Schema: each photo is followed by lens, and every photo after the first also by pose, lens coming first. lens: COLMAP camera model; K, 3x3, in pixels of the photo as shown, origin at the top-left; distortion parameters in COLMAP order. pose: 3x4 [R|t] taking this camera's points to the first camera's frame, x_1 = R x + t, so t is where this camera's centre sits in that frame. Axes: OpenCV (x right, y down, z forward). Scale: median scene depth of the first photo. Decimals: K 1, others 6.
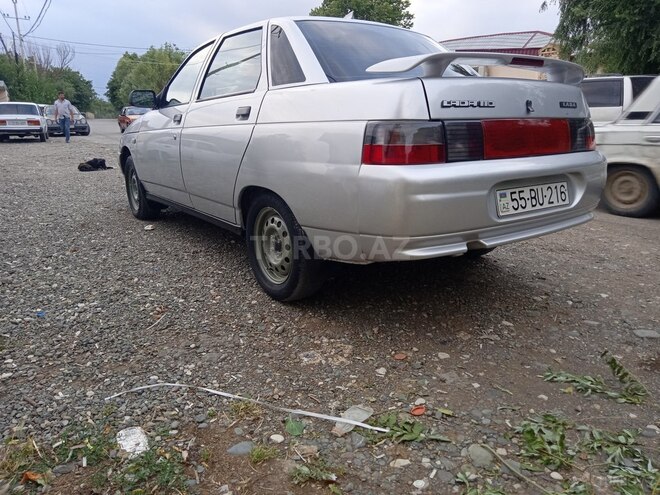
lens RADIAL K [[514.1, 0, 331.2], [0, 514.1, 243.6], [0, 0, 1]] dist [-0.027755, 0.005695]
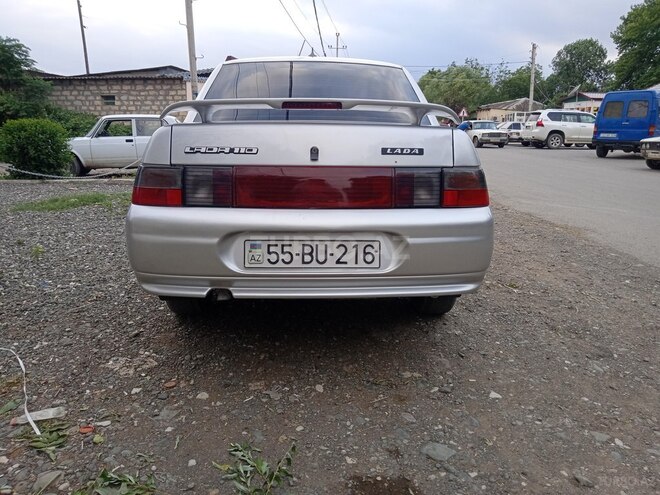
lens RADIAL K [[514.1, 0, 328.8], [0, 514.1, 248.0], [0, 0, 1]] dist [-0.027755, 0.005695]
pose [[0.844779, 0.123572, -0.520652, 0.920515], [-0.146521, 0.989203, -0.002958, -0.105485], [0.514665, 0.078785, 0.853764, 0.255402]]
